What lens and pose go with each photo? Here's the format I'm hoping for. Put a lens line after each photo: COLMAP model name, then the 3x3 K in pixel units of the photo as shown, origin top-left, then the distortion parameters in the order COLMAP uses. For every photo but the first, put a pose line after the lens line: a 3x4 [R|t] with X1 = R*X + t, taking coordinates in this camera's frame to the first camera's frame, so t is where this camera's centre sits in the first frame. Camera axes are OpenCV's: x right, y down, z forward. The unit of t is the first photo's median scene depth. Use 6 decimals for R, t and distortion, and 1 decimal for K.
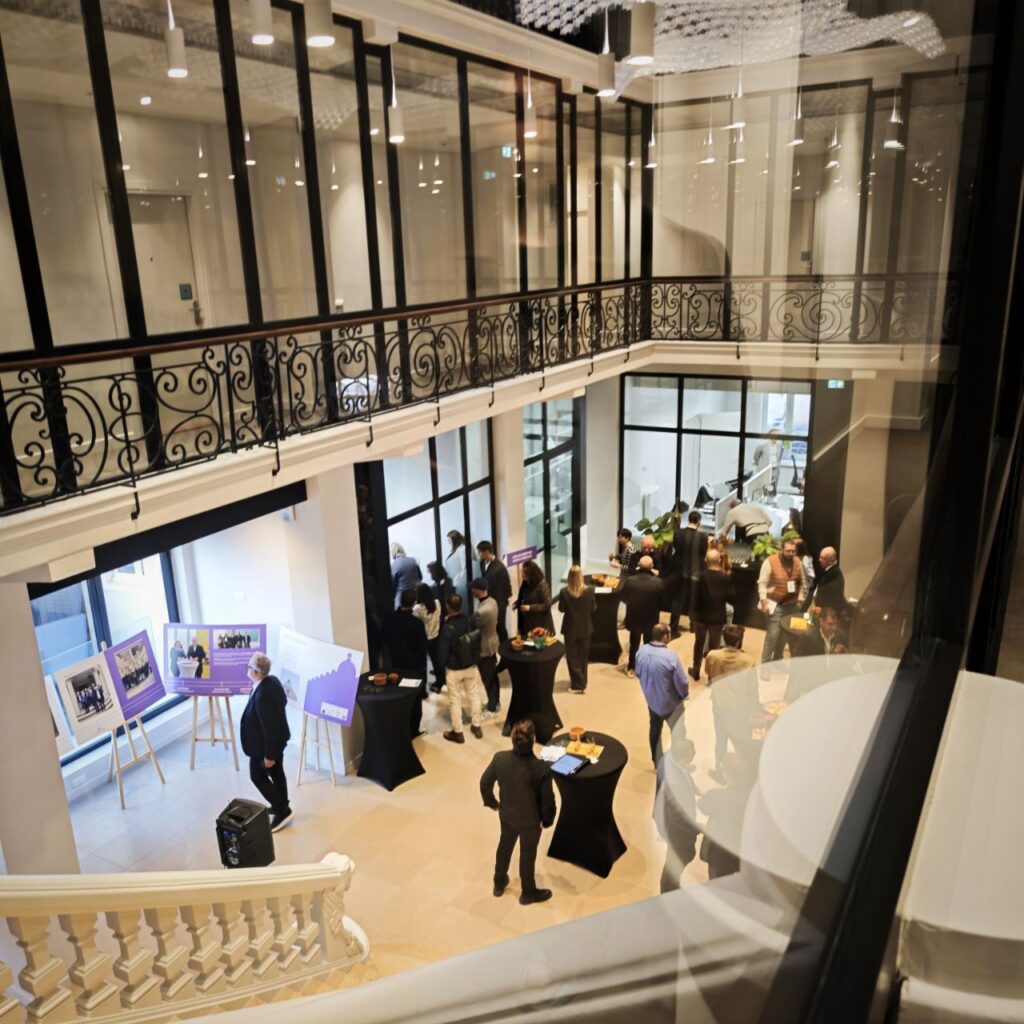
lens RADIAL K [[923.7, 0, 510.2], [0, 923.7, 515.5], [0, 0, 1]] dist [0.006450, 0.008057]
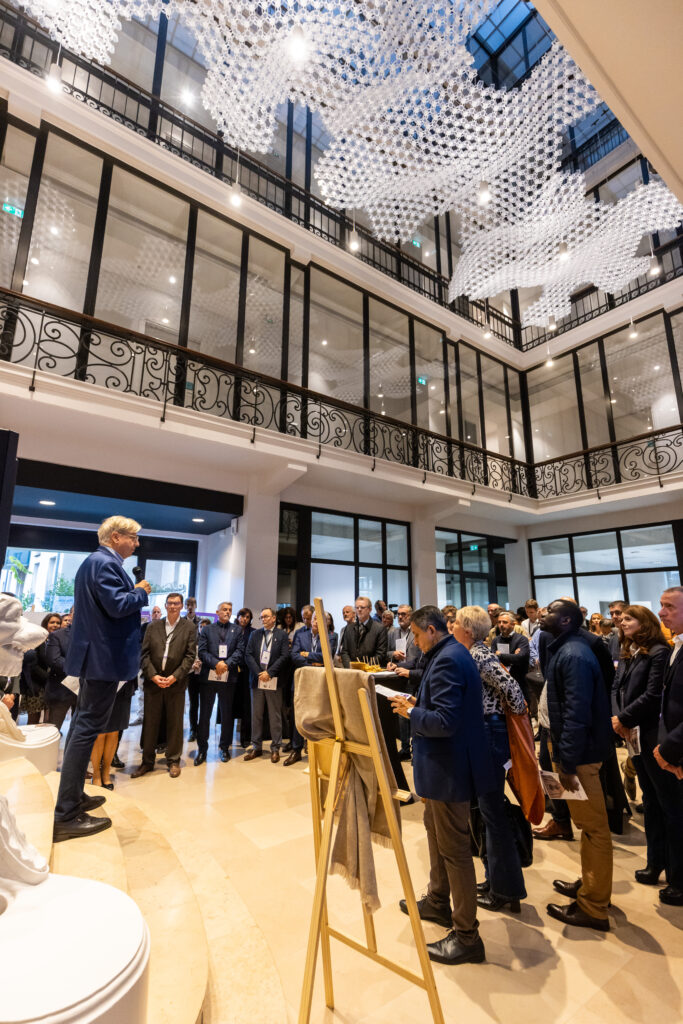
lens RADIAL K [[456.2, 0, 341.5], [0, 456.2, 512.0], [0, 0, 1]] dist [0.000836, -0.000042]
pose [[0.908525, -0.052035, -0.414578, 0.182665], [-0.150368, 0.885018, -0.440606, 0.213337], [0.389836, 0.462641, 0.796236, 0.317659]]
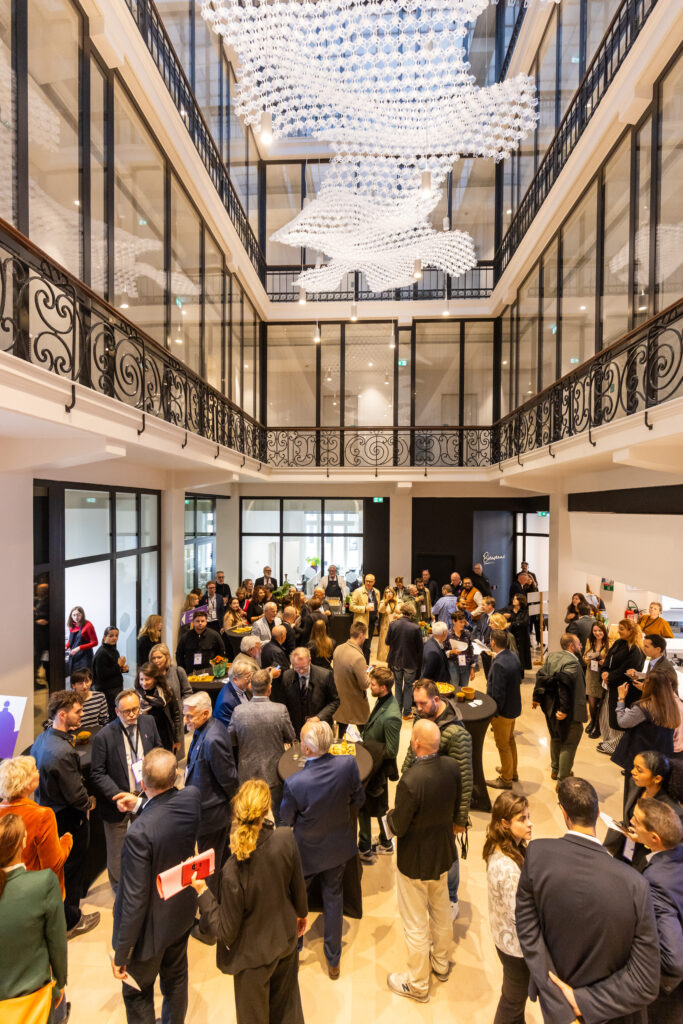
lens RADIAL K [[456.2, 0, 341.5], [0, 456.2, 512.0], [0, 0, 1]] dist [0.000836, -0.000042]
pose [[0.897937, 0.035604, 0.438682, -0.067633], [0.087291, 0.962515, -0.256796, 0.087756], [-0.431381, 0.268880, 0.861170, 0.353569]]
